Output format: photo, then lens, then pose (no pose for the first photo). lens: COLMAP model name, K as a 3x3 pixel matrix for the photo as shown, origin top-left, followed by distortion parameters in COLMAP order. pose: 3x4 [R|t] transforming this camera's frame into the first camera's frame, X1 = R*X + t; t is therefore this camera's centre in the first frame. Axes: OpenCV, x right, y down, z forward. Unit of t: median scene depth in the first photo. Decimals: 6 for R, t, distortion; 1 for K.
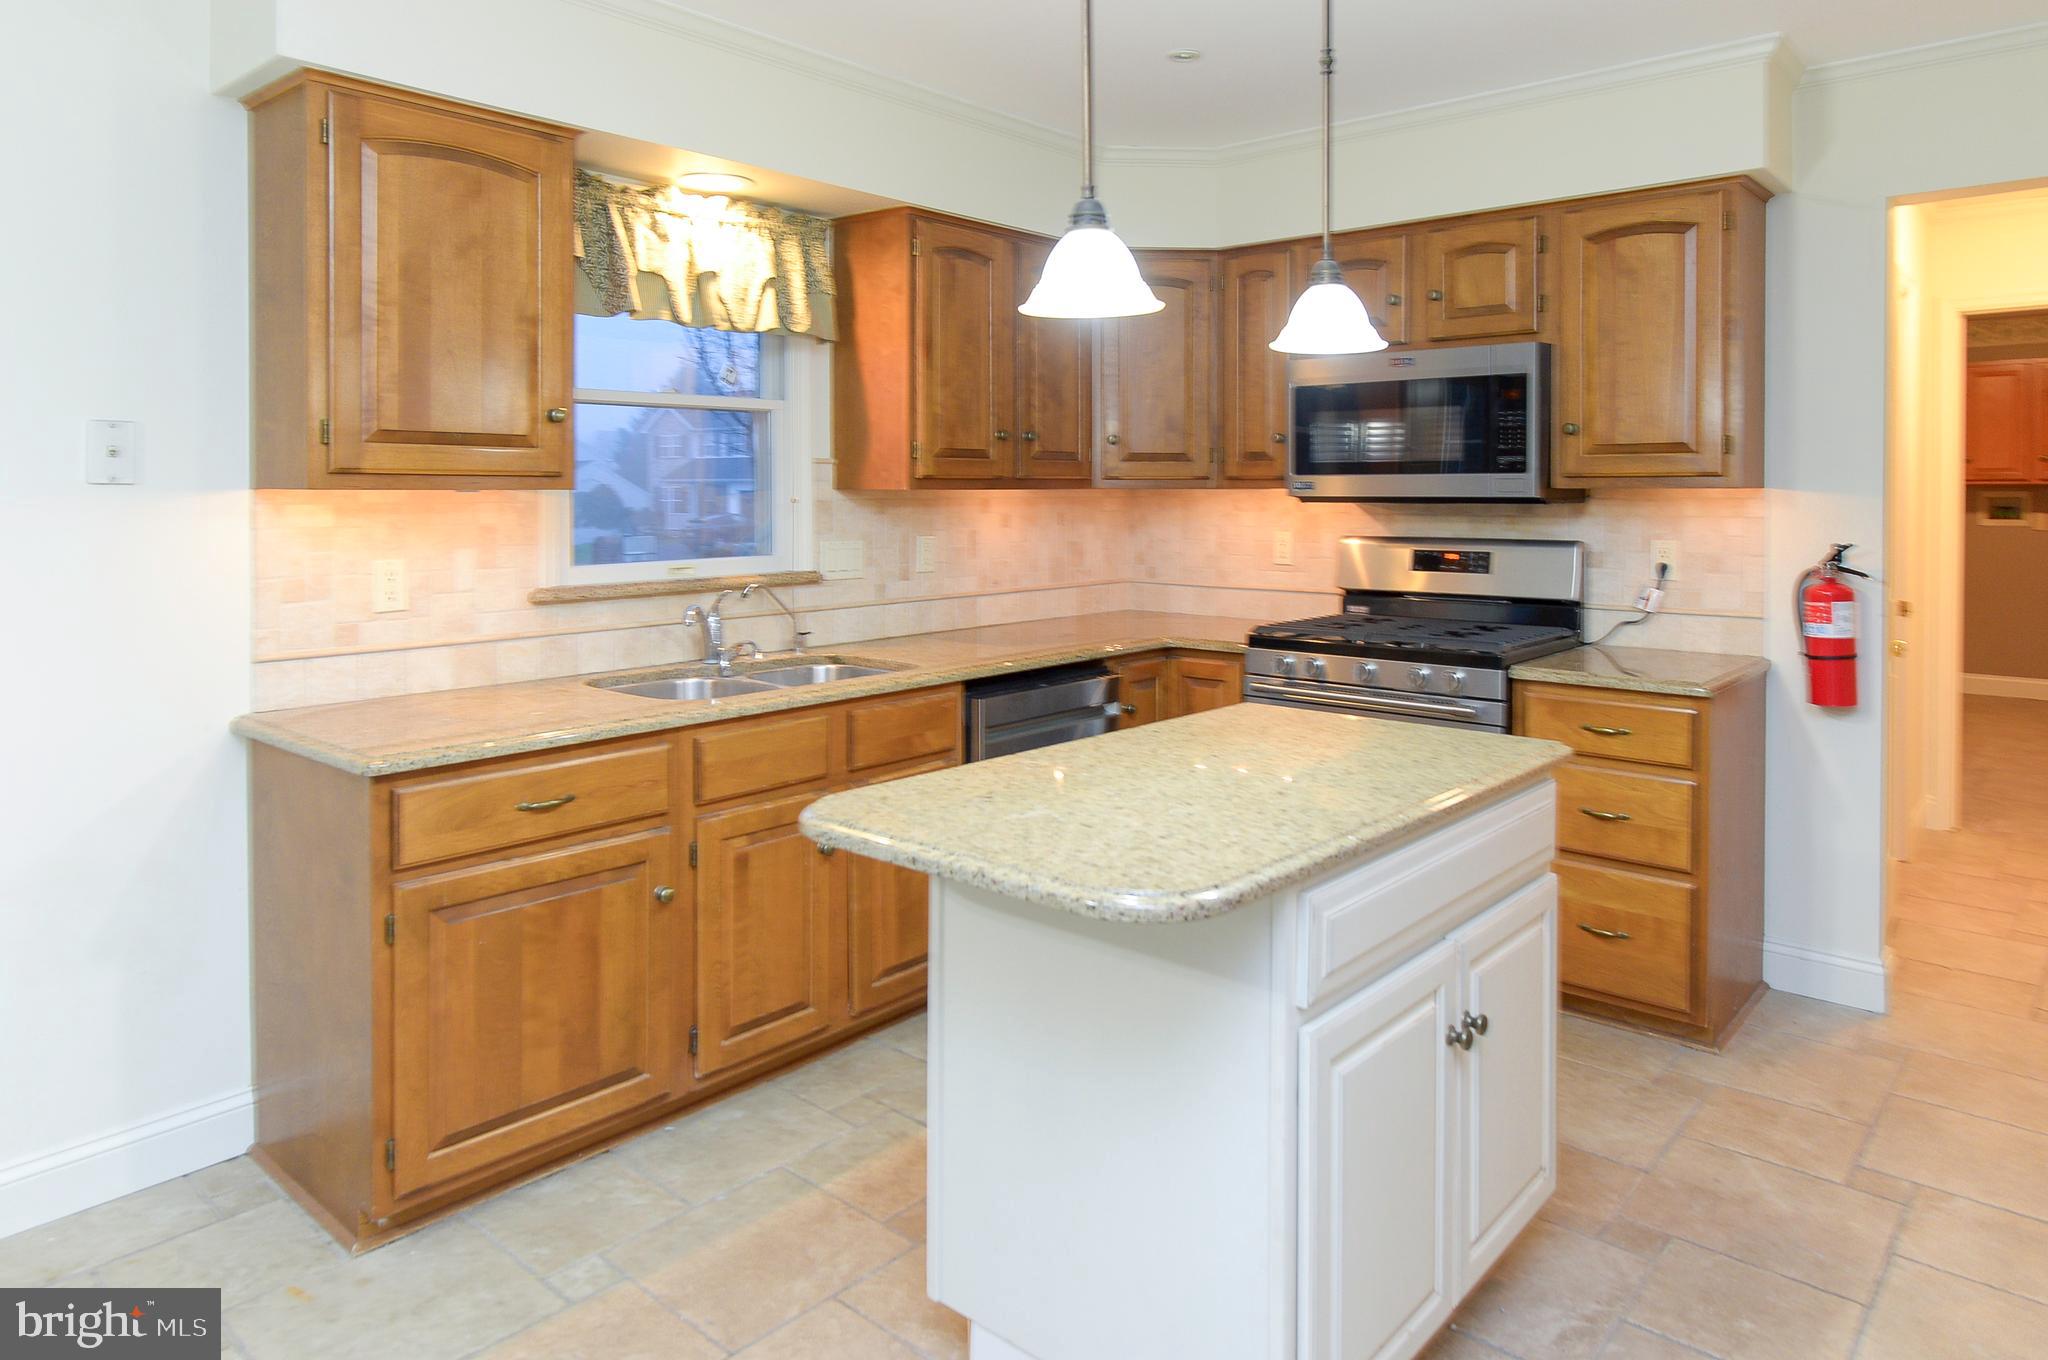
lens RADIAL K [[1284.3, 0, 1024.0], [0, 1284.3, 680.0], [0, 0, 1]] dist [-0.004800, 0.024263]
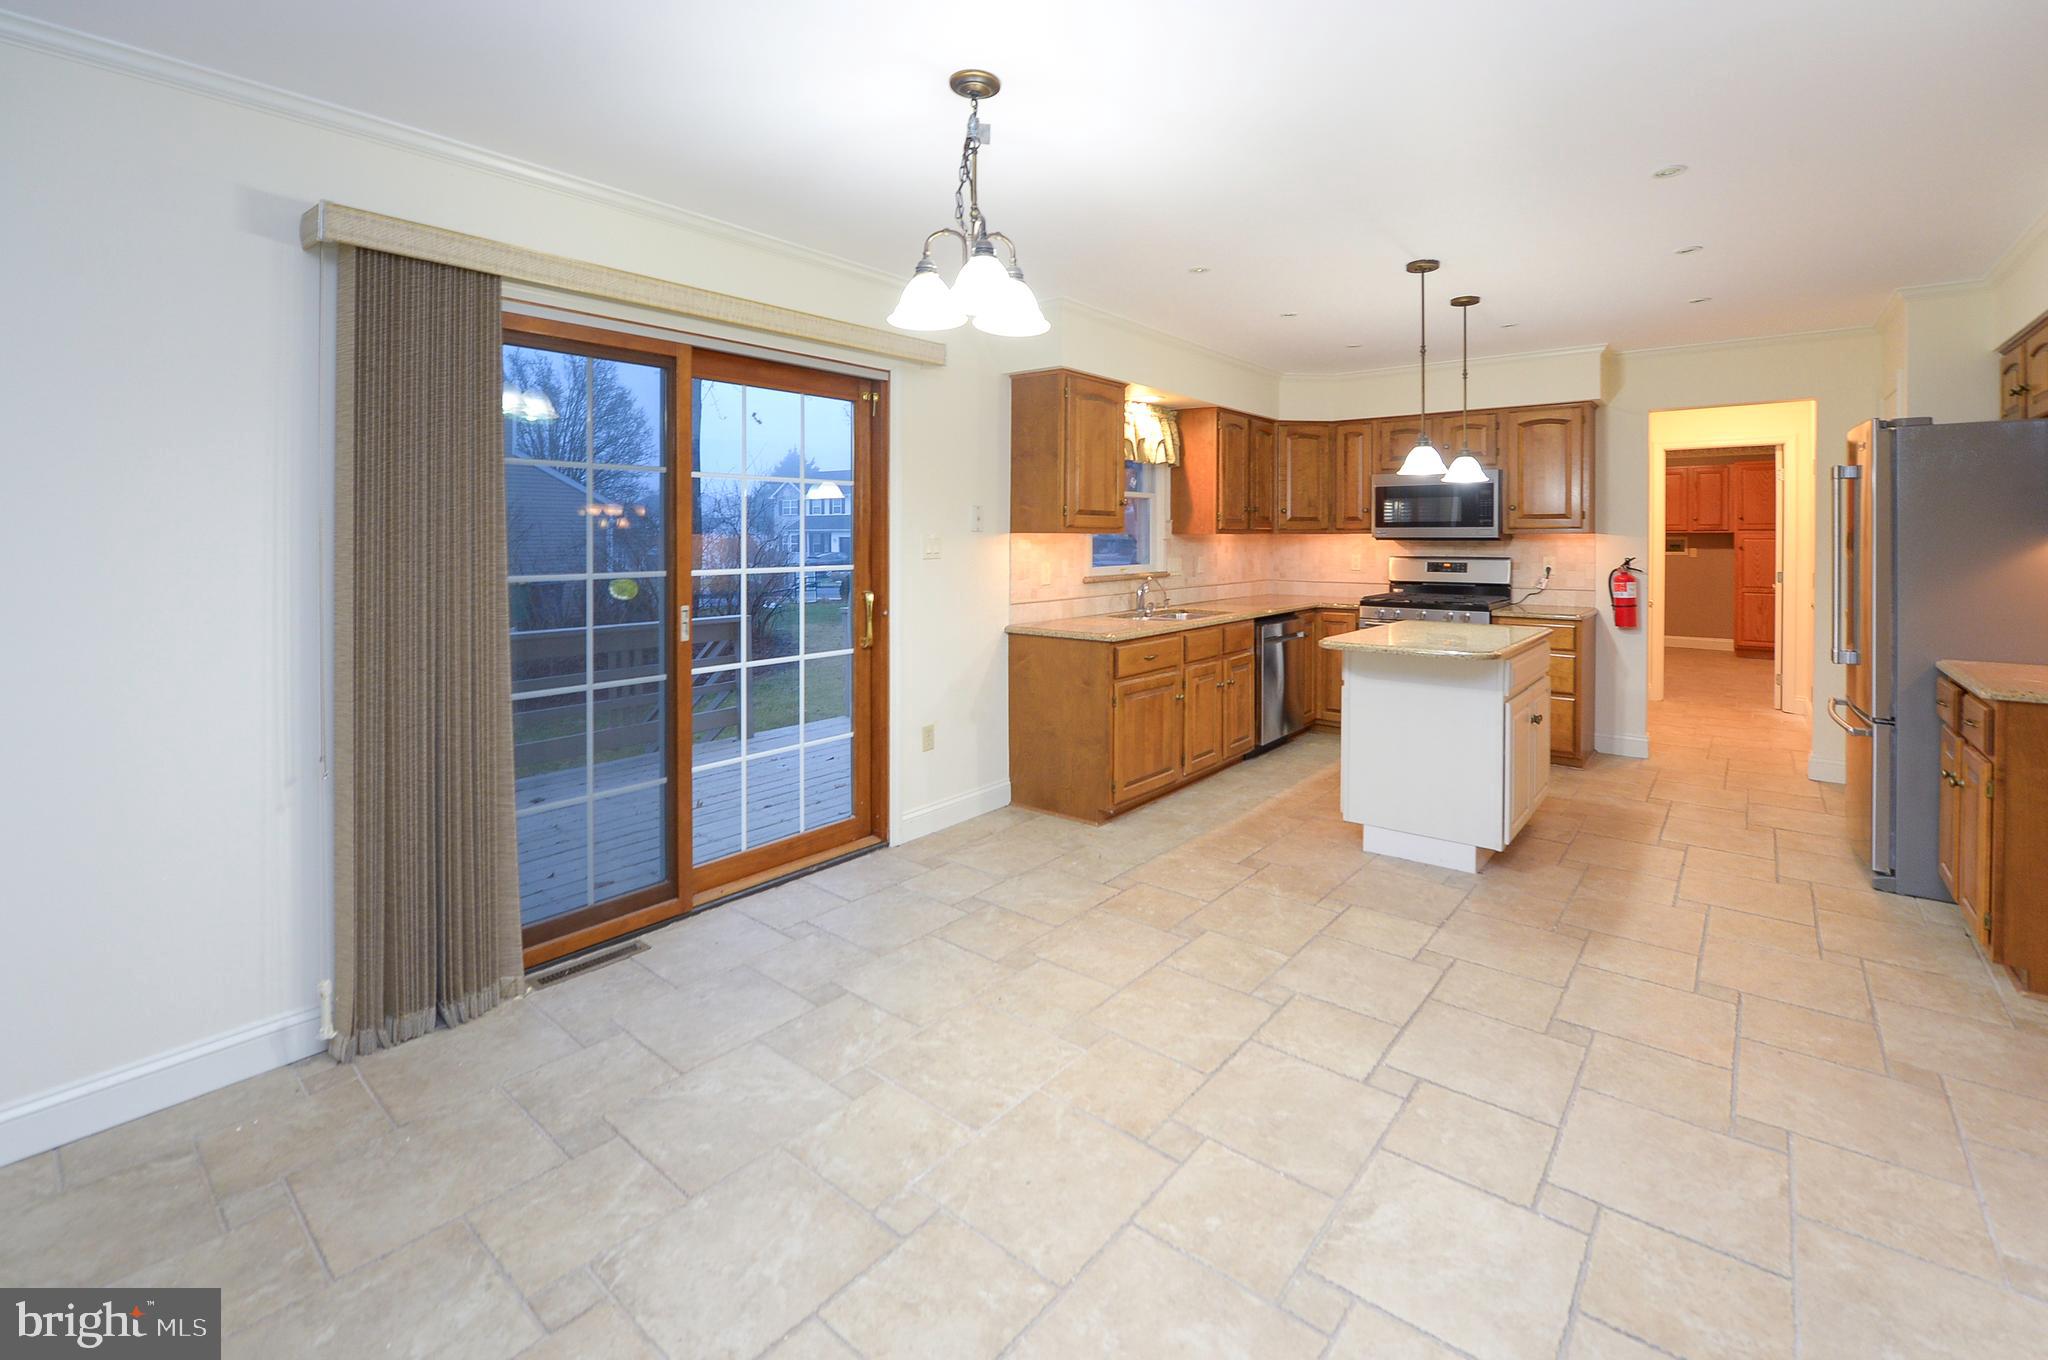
lens RADIAL K [[894.2, 0, 1024.6], [0, 894.2, 672.0], [0, 0, 1]] dist [0.000072, -0.000064]
pose [[0.999101, -0.005833, 0.041986, -0.512814], [0.005711, 0.999979, 0.003016, 0.087507], [-0.042003, -0.002774, 0.999114, -0.556330]]
